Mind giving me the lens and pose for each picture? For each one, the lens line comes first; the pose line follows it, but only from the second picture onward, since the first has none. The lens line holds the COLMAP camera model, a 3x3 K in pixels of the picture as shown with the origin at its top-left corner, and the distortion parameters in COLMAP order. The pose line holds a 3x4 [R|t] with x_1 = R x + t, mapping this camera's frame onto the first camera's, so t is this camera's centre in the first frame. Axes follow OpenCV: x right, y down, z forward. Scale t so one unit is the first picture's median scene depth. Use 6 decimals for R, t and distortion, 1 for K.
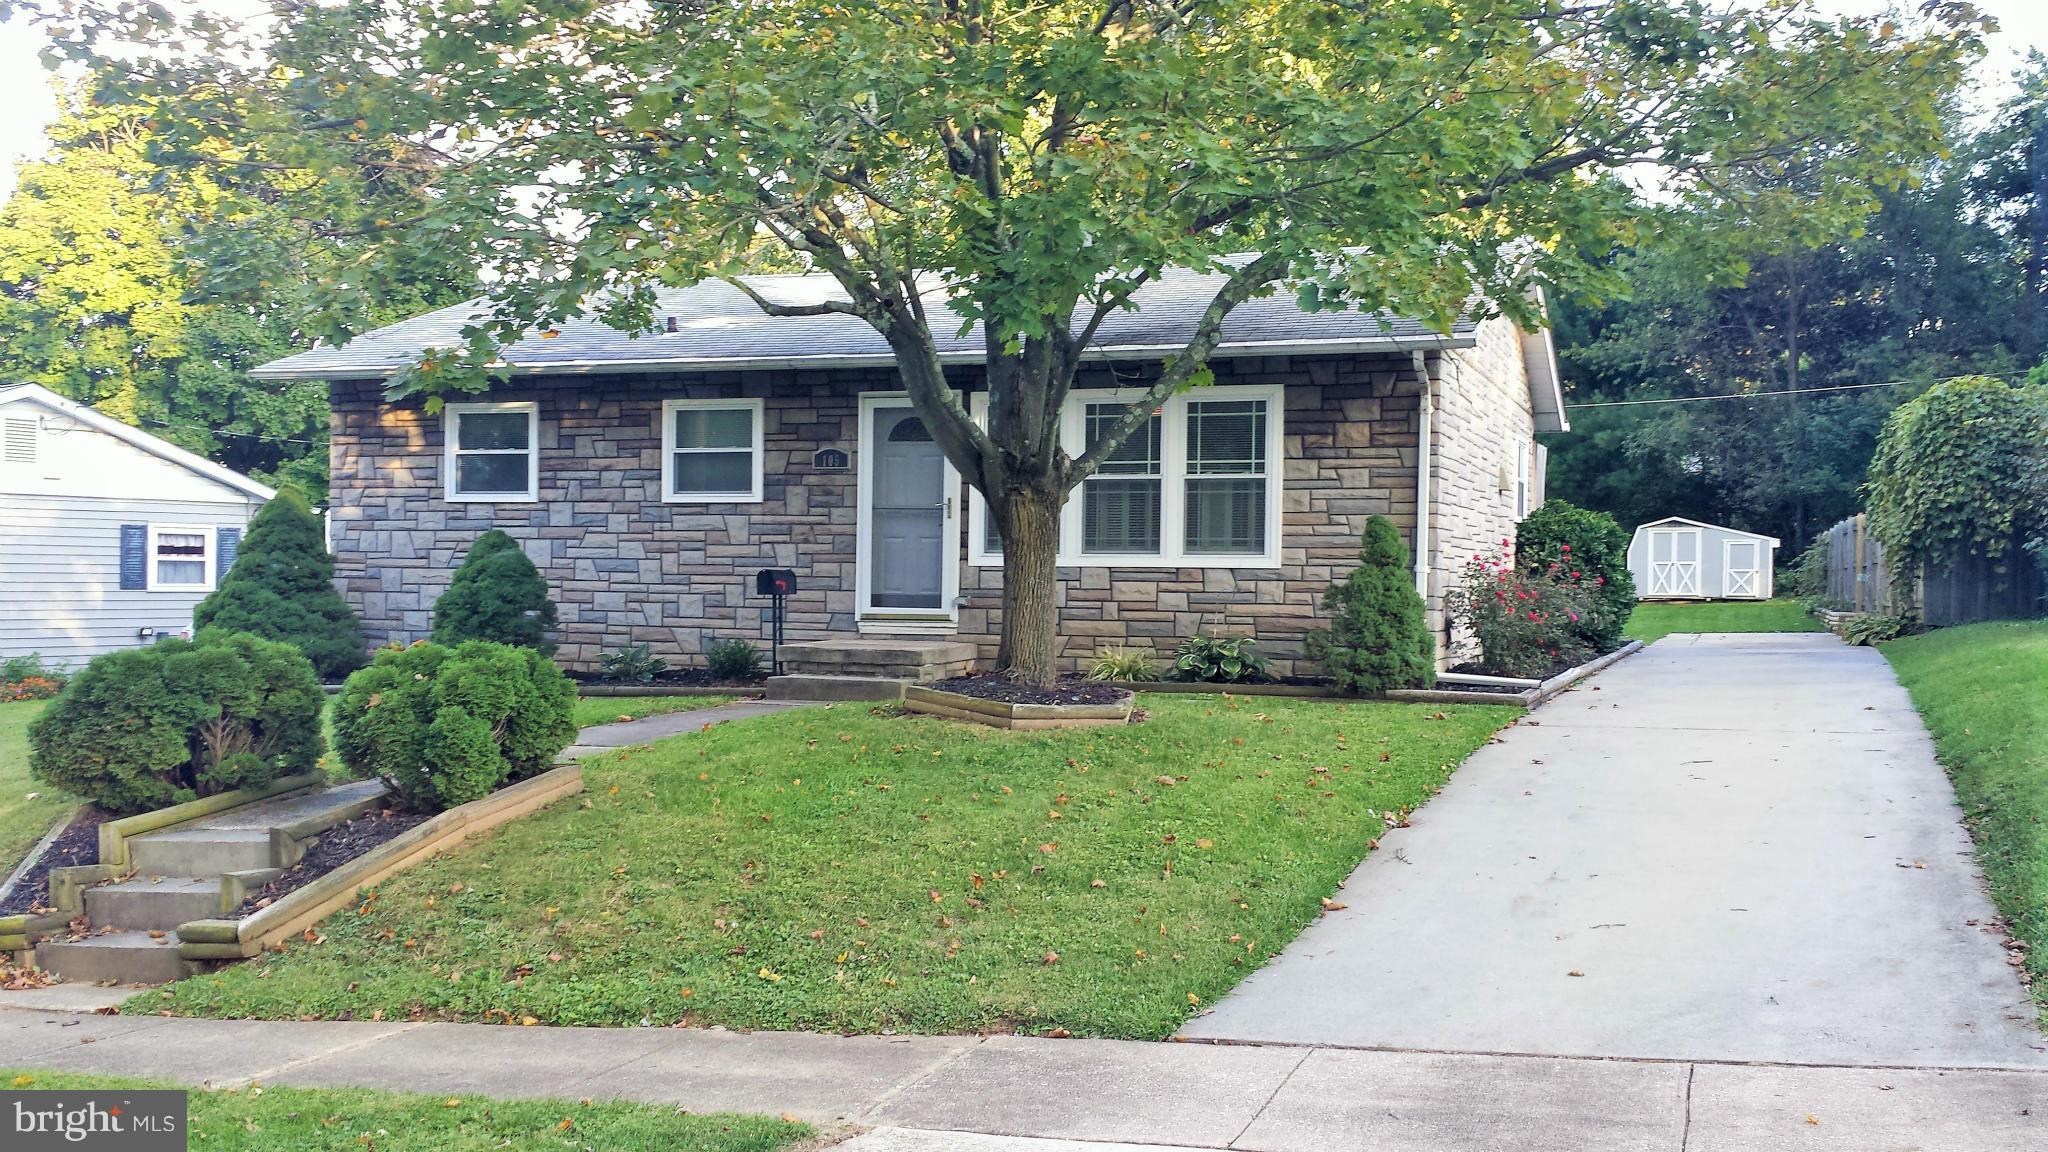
lens RADIAL K [[1884.5, 0, 1069.7], [0, 1884.5, 584.9], [0, 0, 1]] dist [0.140124, -0.355531]
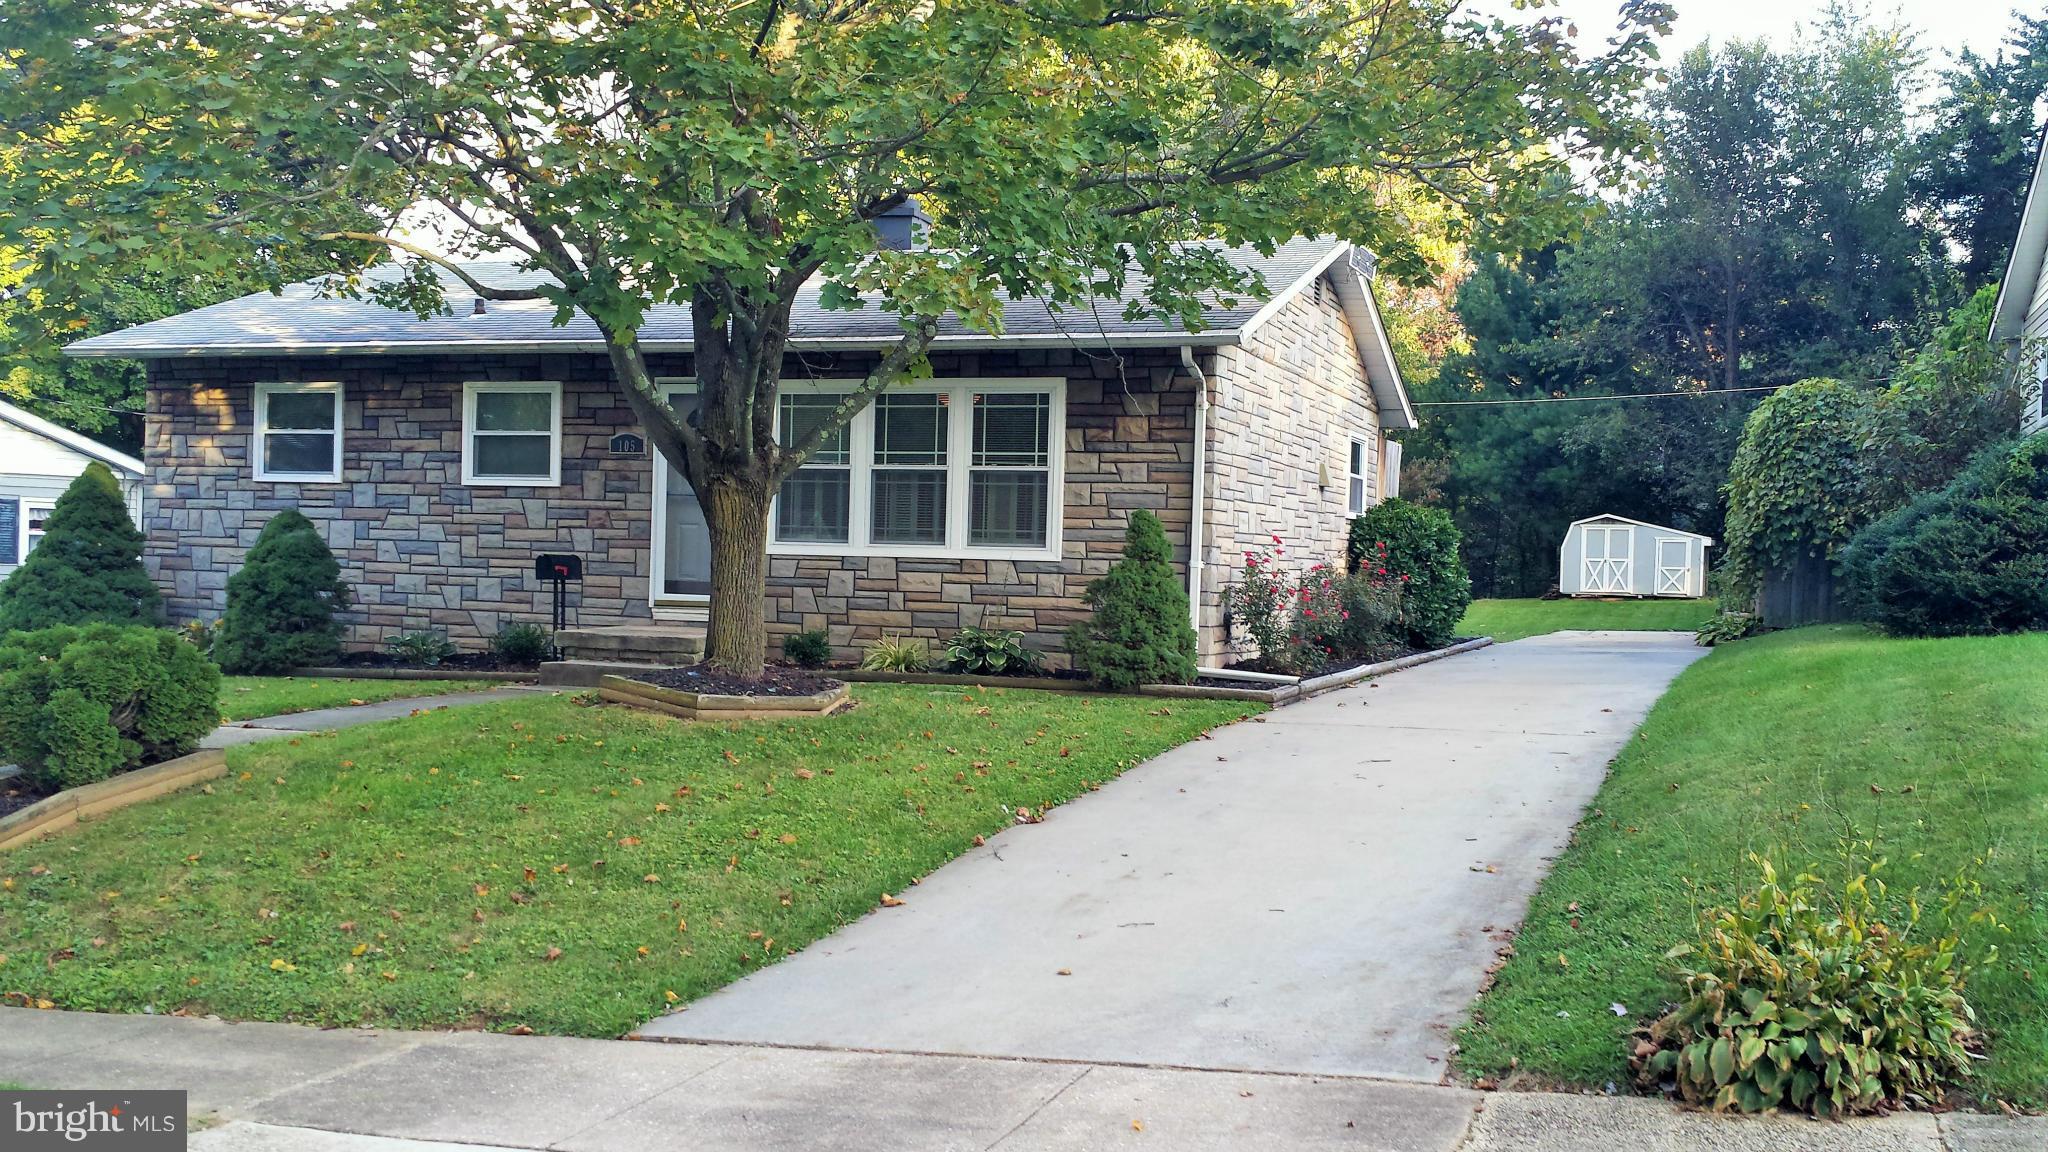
lens RADIAL K [[1884.5, 0, 1069.7], [0, 1884.5, 584.9], [0, 0, 1]] dist [0.140124, -0.355531]
pose [[0.999880, 0.015503, 0.000138, 0.116503], [-0.015503, 0.999855, 0.007046, -0.003440], [-0.000029, -0.007047, 0.999975, 0.000910]]
